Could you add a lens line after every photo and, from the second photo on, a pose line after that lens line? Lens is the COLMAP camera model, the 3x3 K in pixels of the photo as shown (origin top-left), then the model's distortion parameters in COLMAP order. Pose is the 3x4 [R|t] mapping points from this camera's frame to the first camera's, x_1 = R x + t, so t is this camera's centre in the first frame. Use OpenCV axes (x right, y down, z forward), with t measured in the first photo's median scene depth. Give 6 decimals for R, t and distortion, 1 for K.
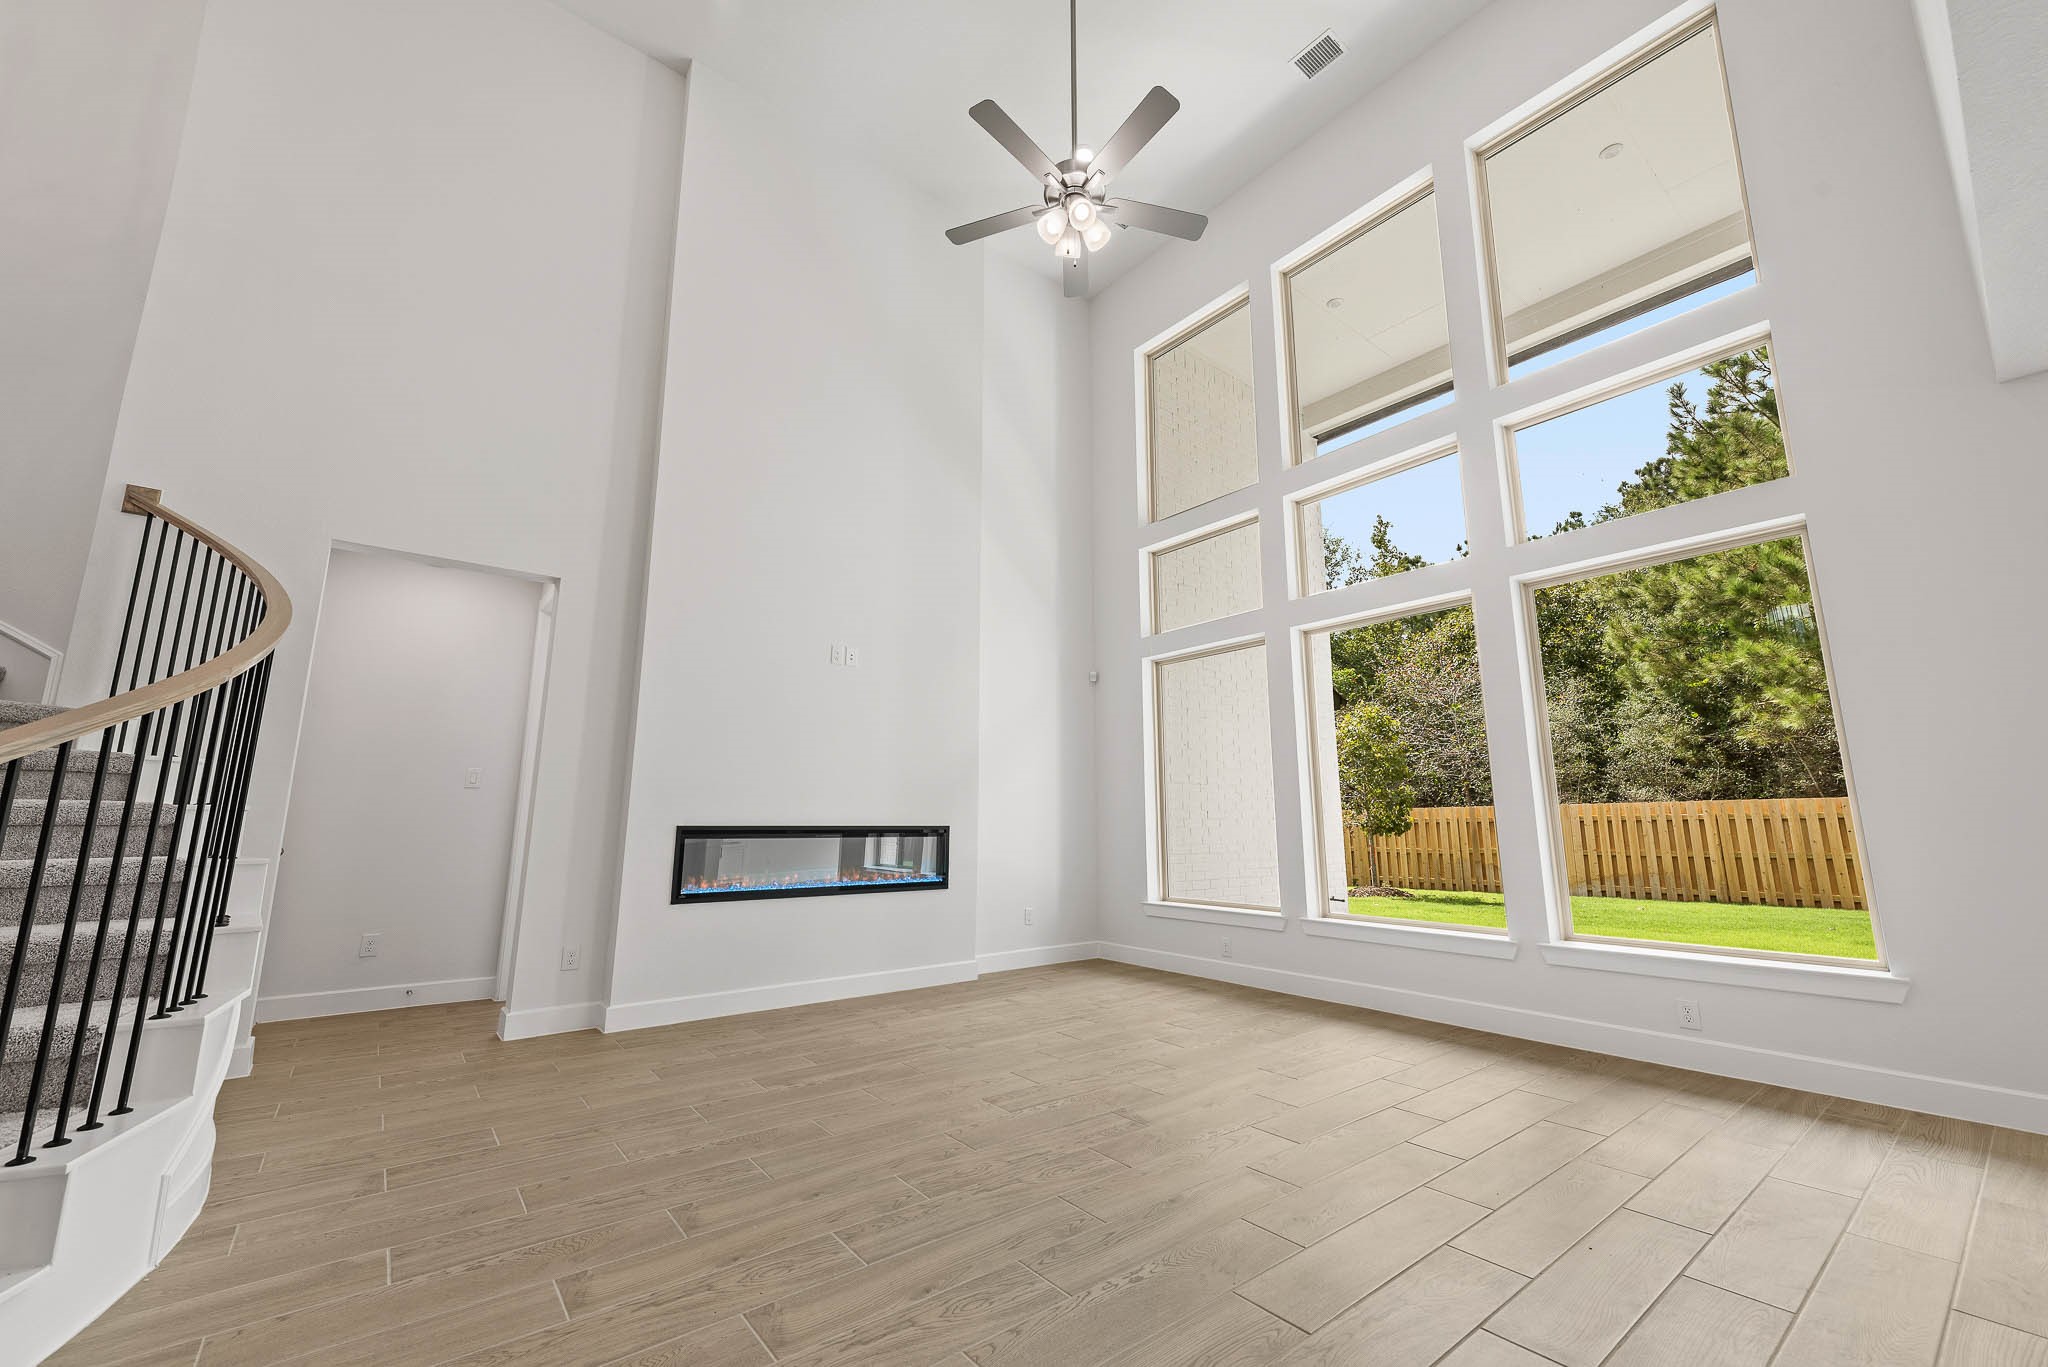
lens RADIAL K [[806.7, 0, 983.3], [0, 806.7, 687.0], [0, 0, 1]] dist [0.007391, -0.001141]
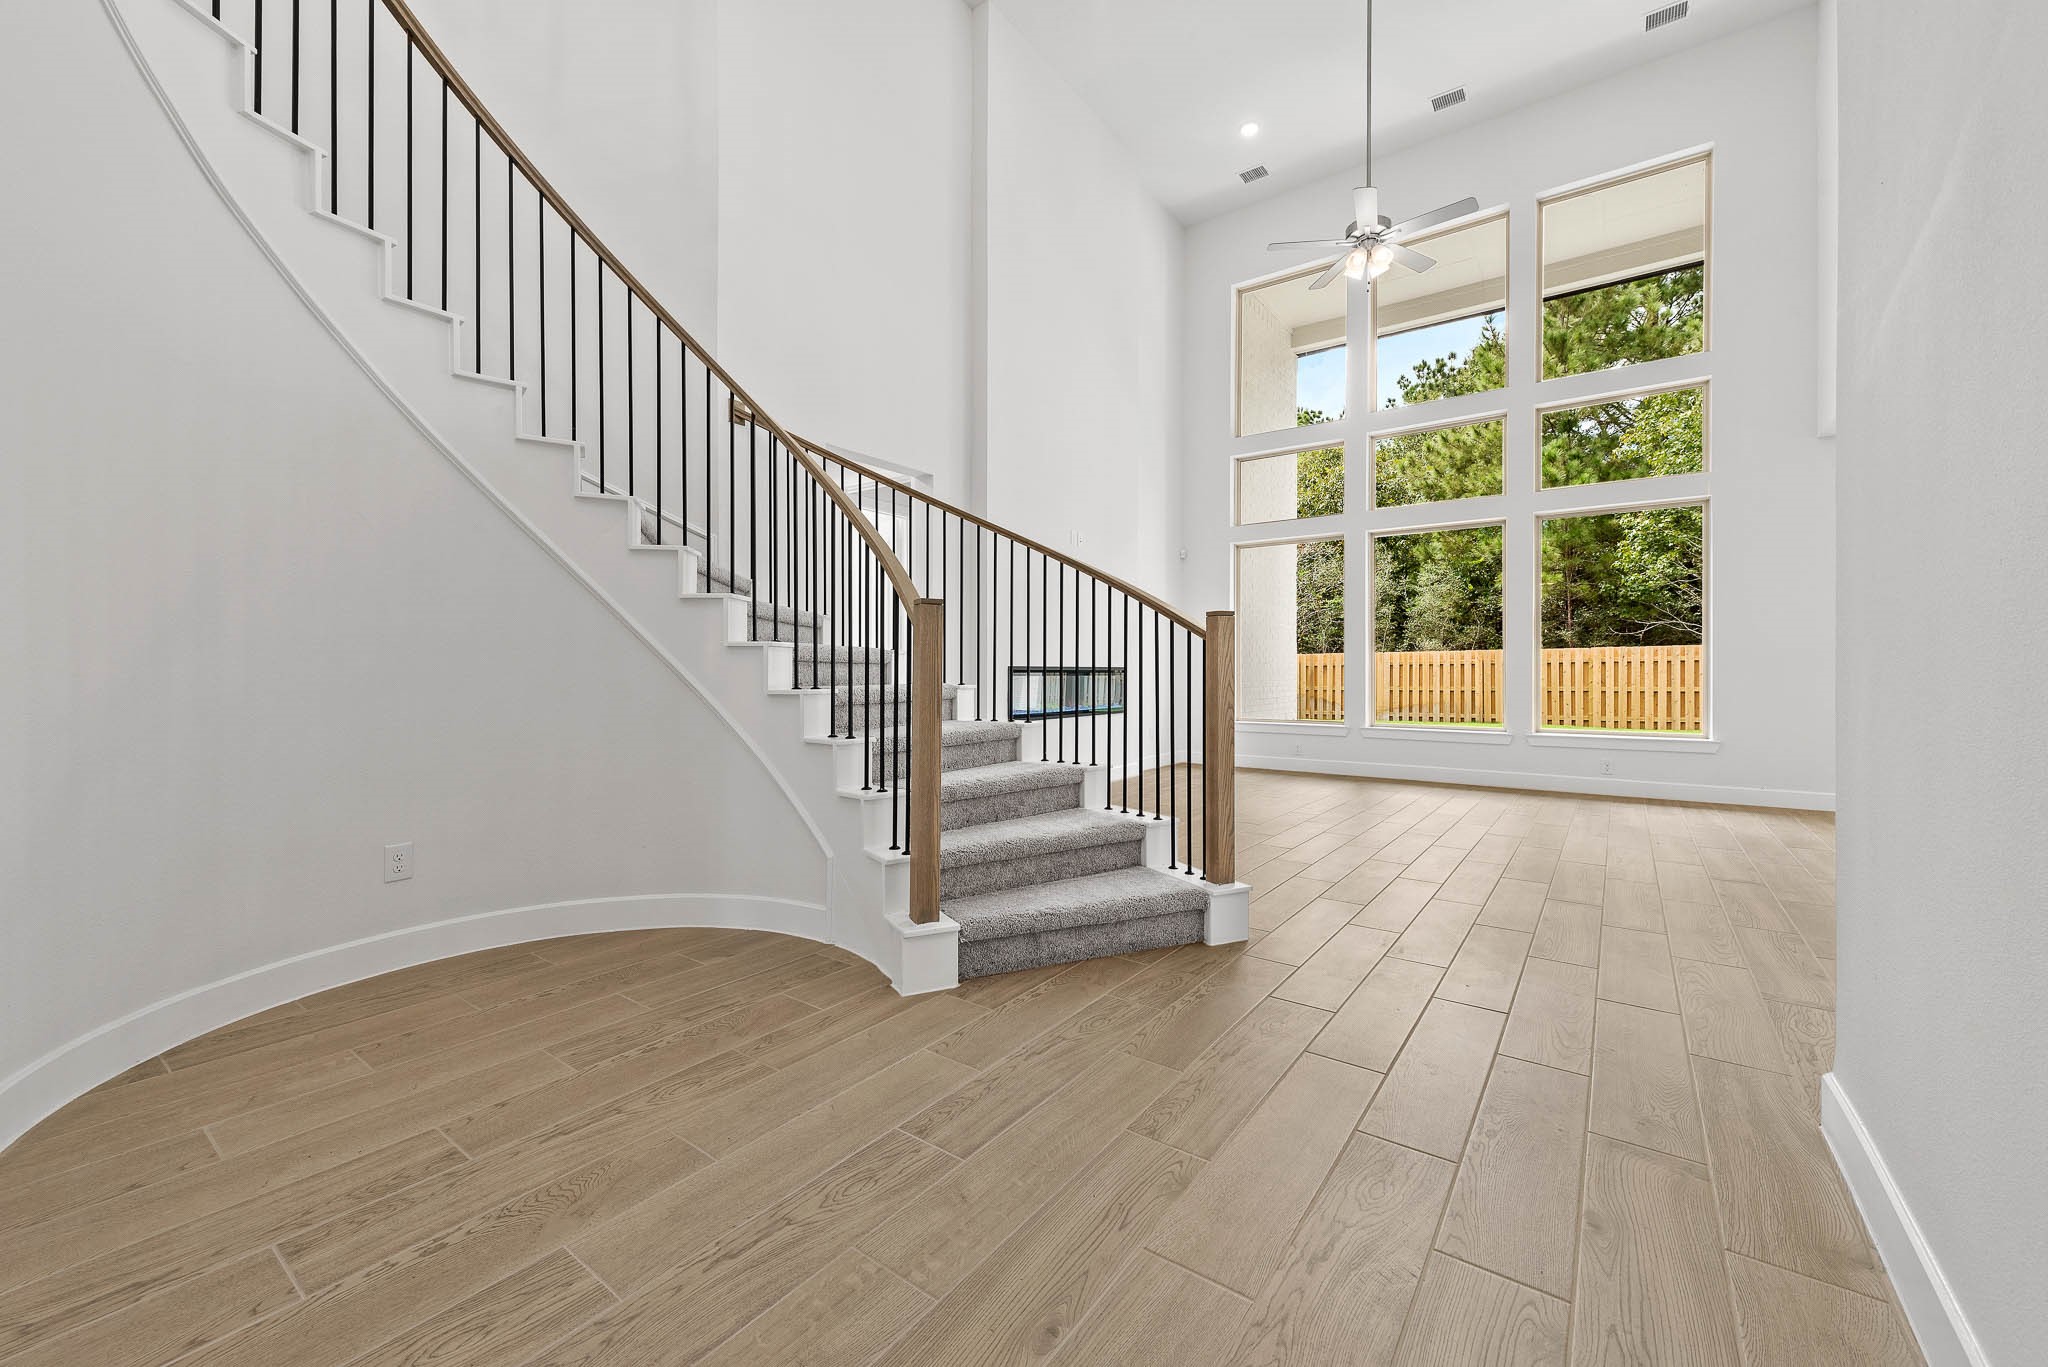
lens RADIAL K [[806.7, 0, 1033.4], [0, 806.7, 680.5], [0, 0, 1]] dist [0.007391, -0.001141]
pose [[0.952298, -0.014000, 0.304849, -0.208788], [-0.042768, 0.982966, 0.178744, -0.018698], [-0.302158, -0.183256, 0.935477, -0.052077]]
